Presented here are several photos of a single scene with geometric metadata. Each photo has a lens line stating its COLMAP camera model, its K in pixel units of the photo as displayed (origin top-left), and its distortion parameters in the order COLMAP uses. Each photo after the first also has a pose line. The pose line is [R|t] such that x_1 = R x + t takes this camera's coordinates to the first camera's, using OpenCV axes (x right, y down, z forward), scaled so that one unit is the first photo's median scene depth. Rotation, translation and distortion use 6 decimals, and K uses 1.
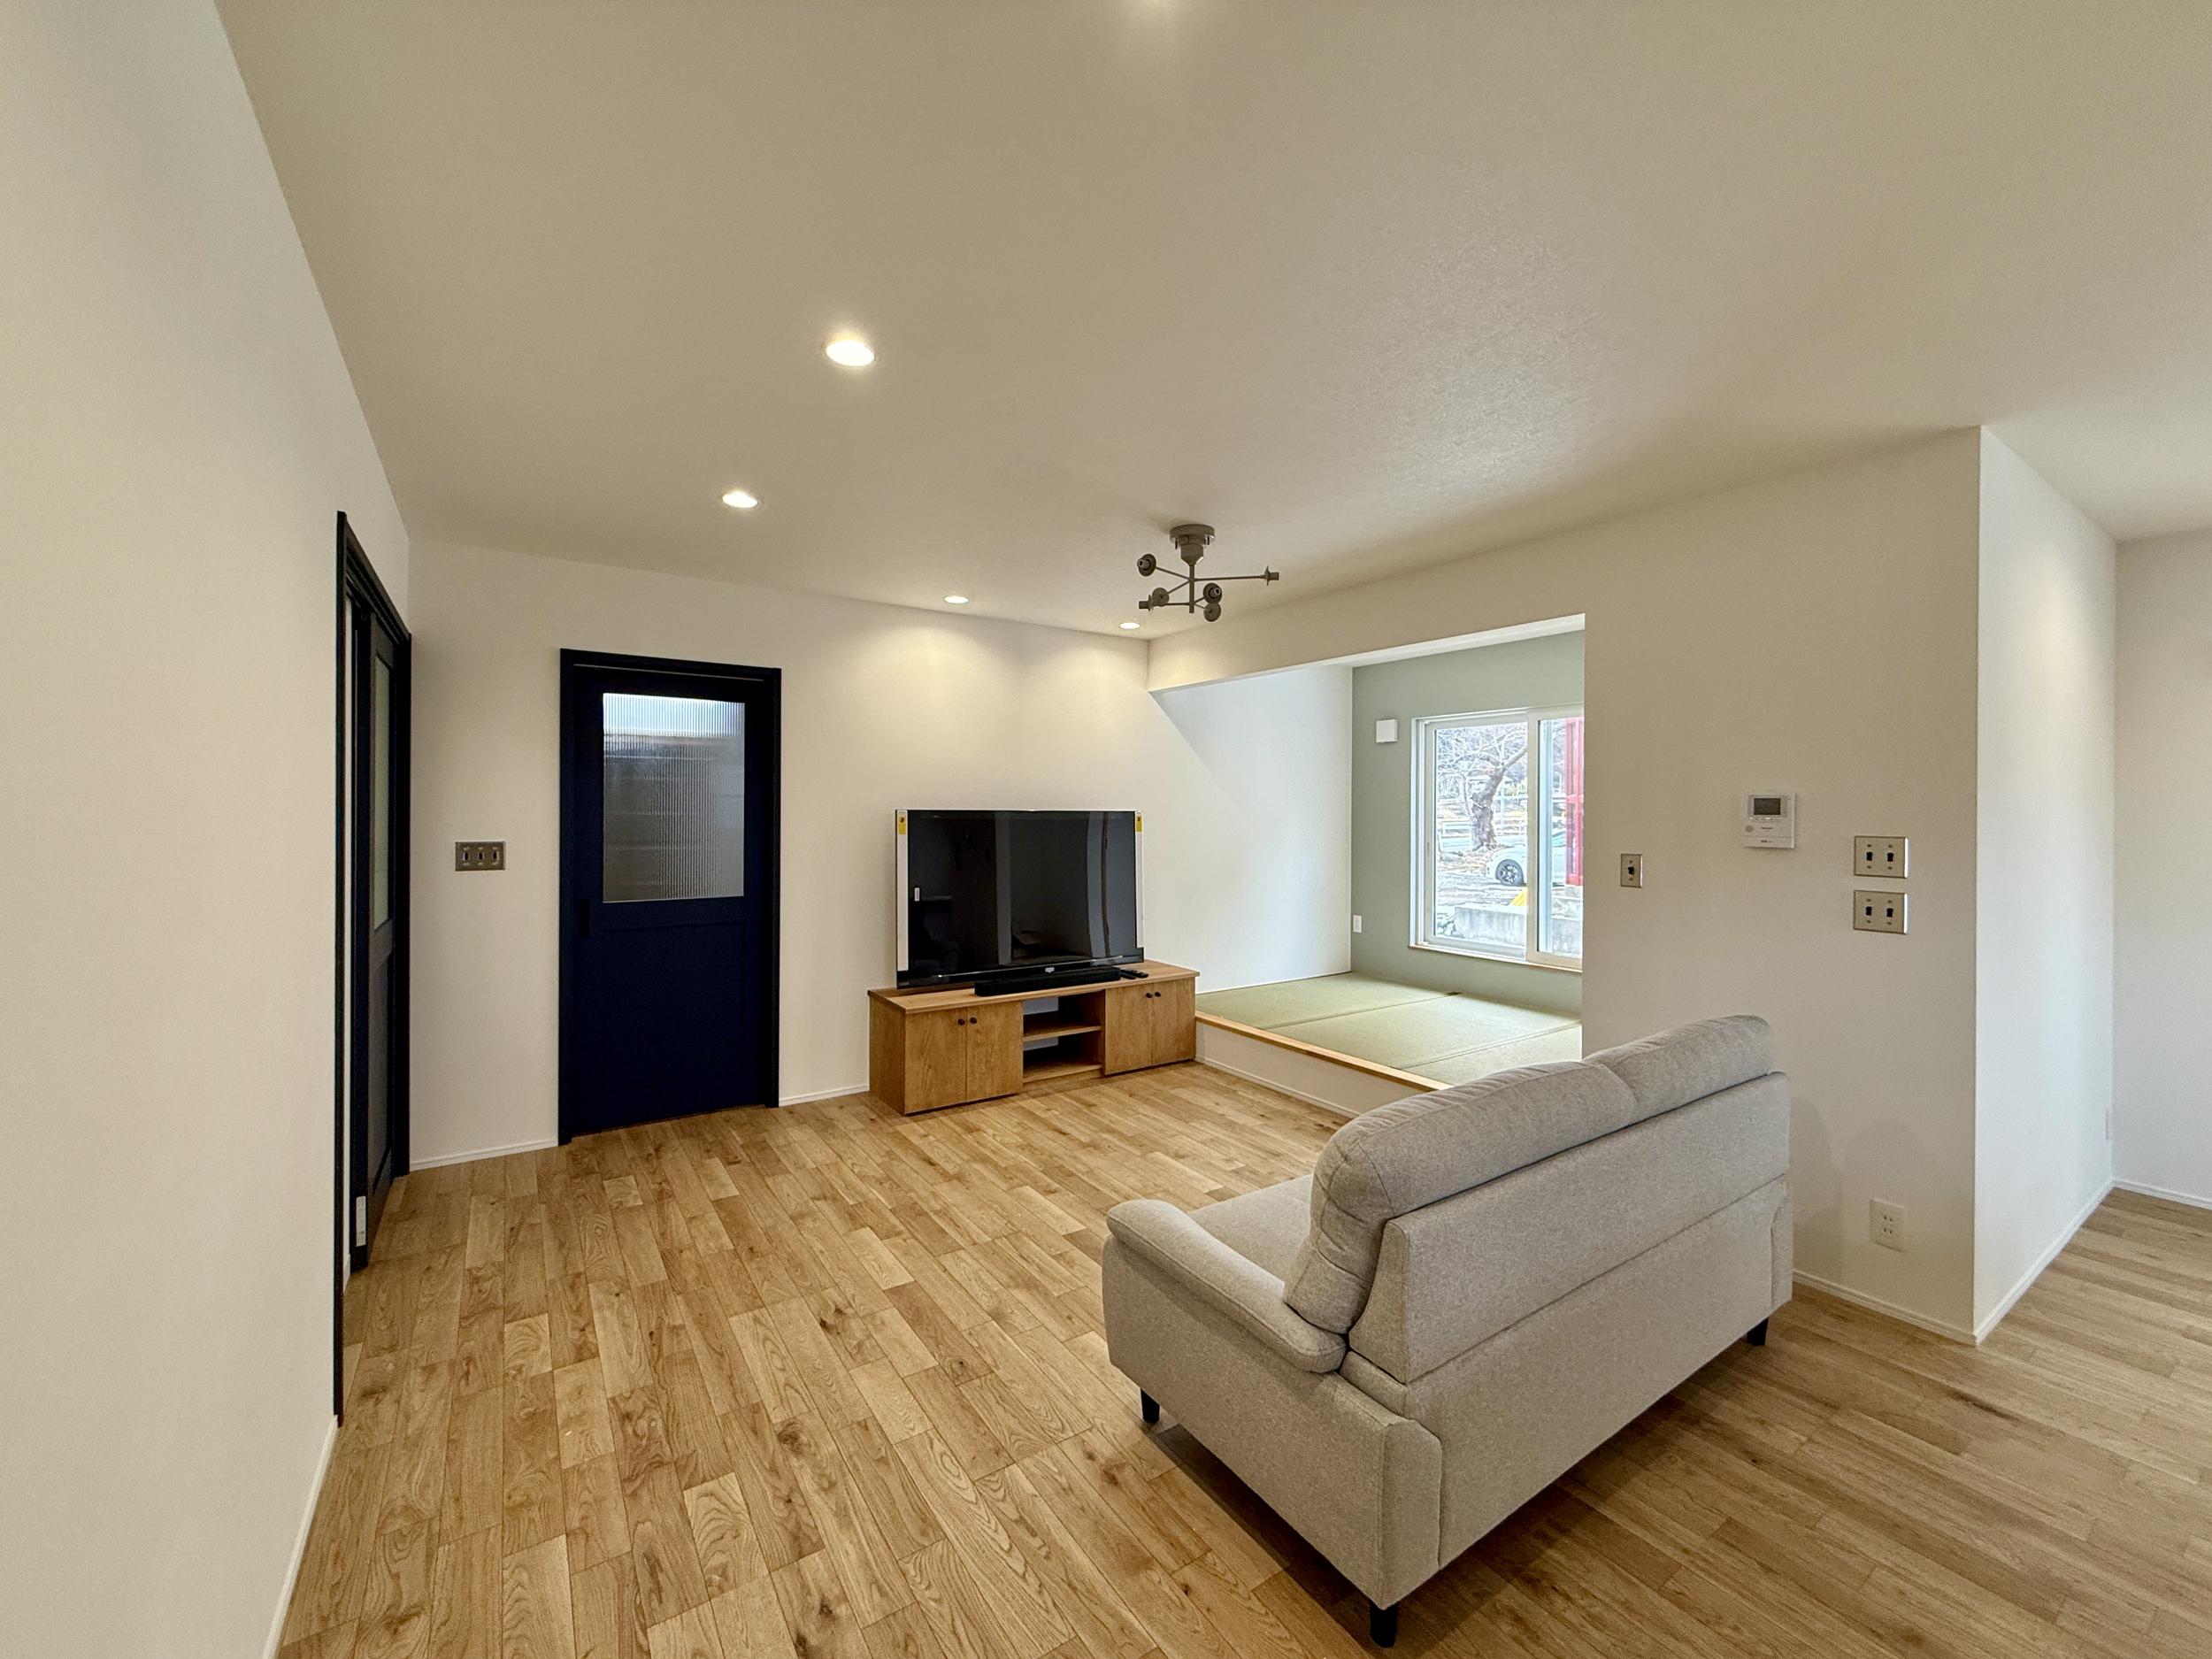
lens RADIAL K [[885.3, 0, 1103.6], [0, 885.3, 812.5], [0, 0, 1]] dist [-0.001207, -0.000144]
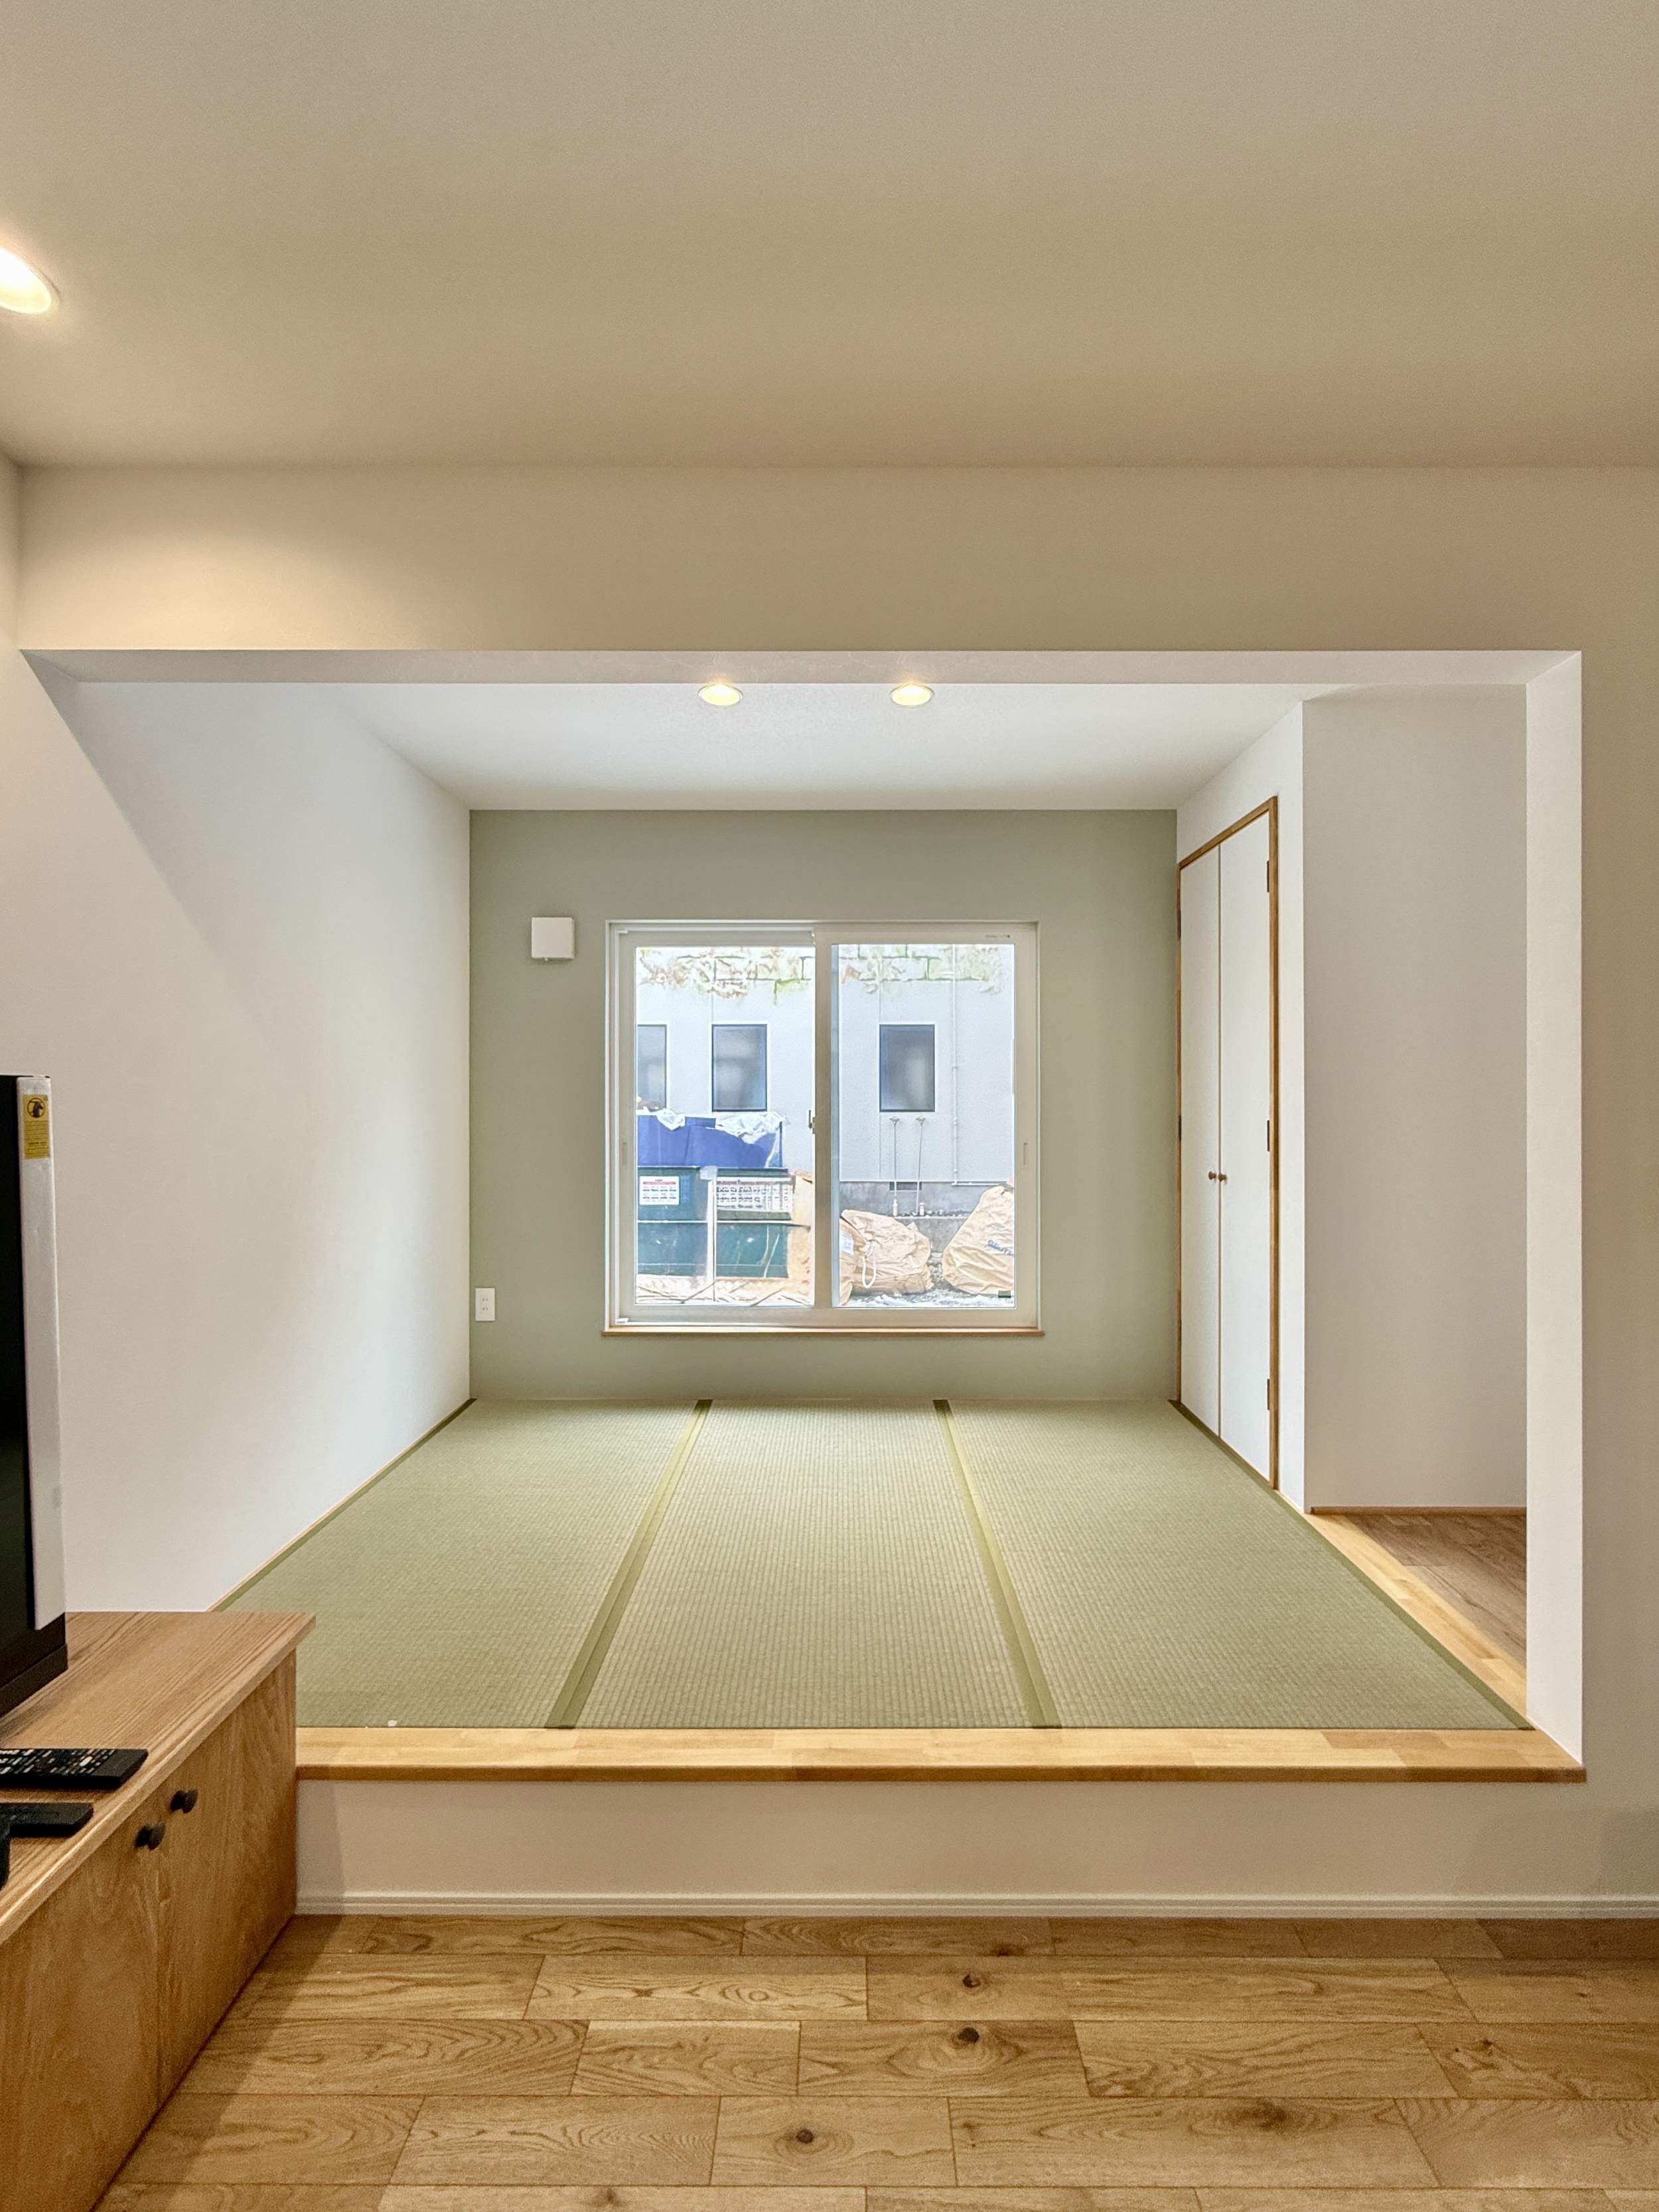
lens RADIAL K [[906.7, 0, 849.4], [0, 906.7, 1099.8], [0, 0, 1]] dist [-0.001037, -0.000013]
pose [[0.558755, -0.006482, 0.829308, -0.052667], [0.002922, 0.999979, 0.005847, 0.005140], [-0.829328, -0.000844, 0.558762, 0.813330]]
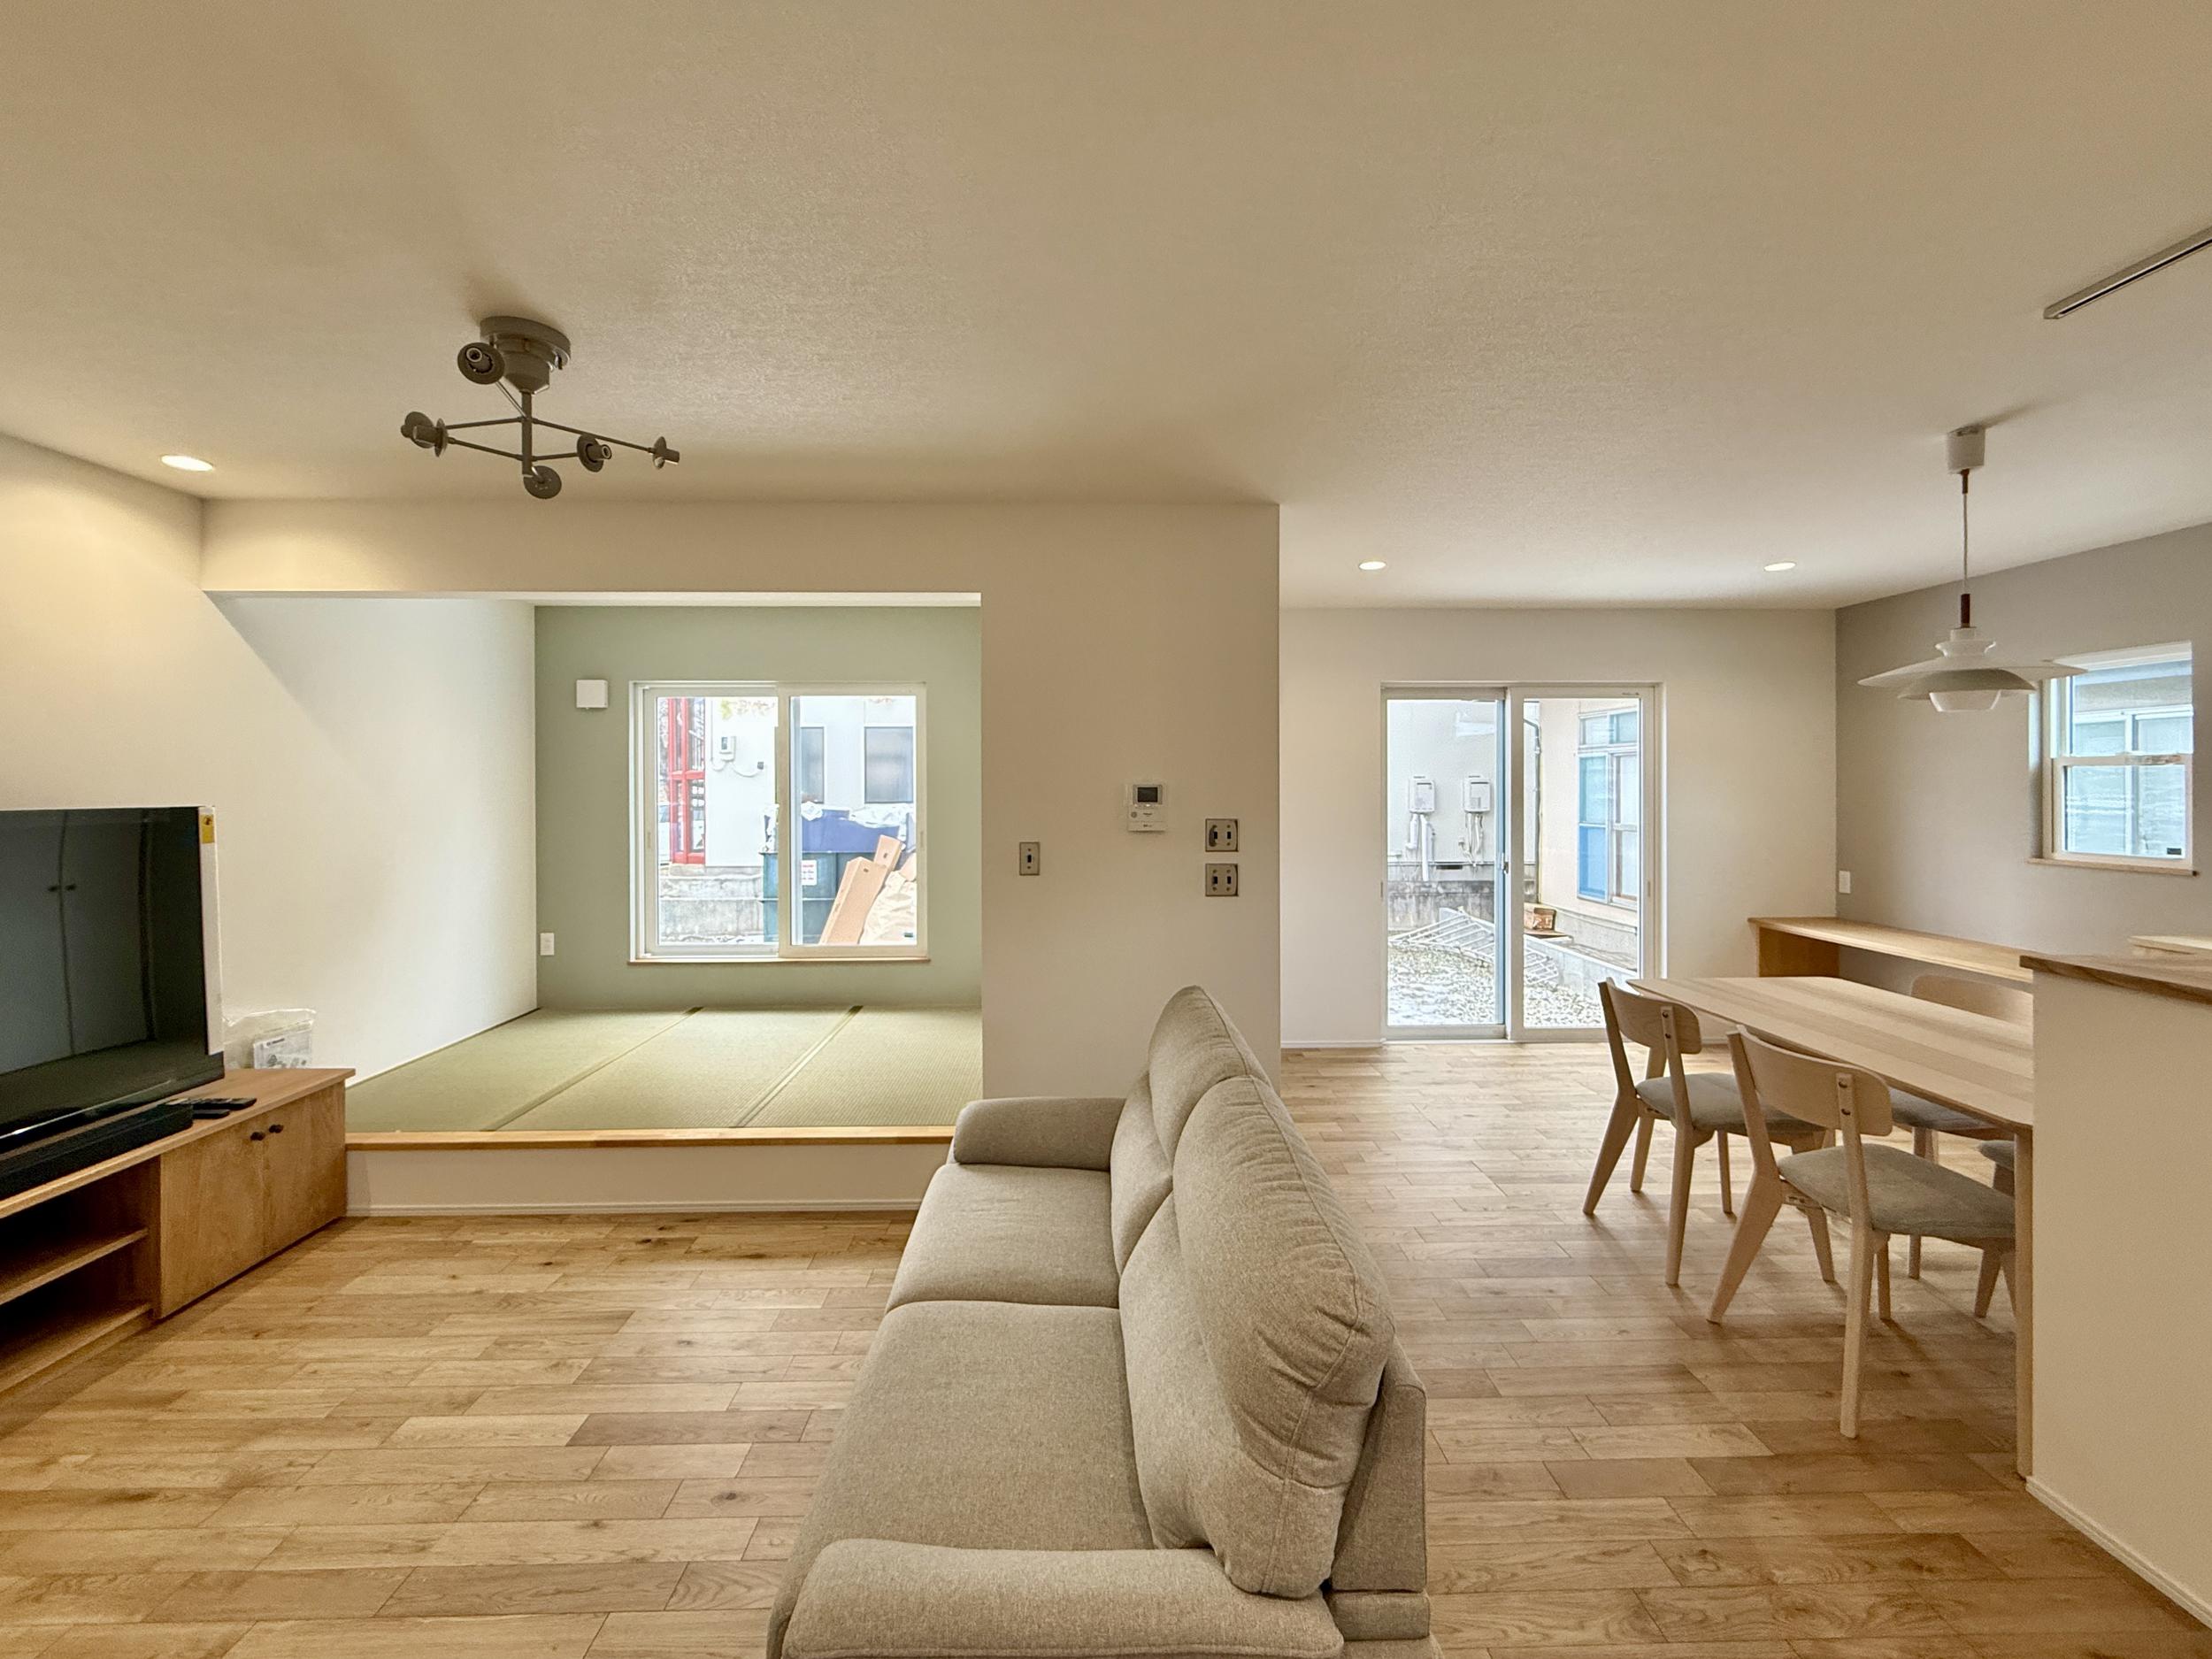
lens RADIAL K [[889.6, 0, 1106.4], [0, 889.6, 789.2], [0, 0, 1]] dist [-0.000941, -0.000233]
pose [[0.537606, -0.010542, 0.843131, -0.151821], [0.006971, 0.999943, 0.008058, -0.015597], [-0.843168, 0.001545, 0.537649, 0.284396]]
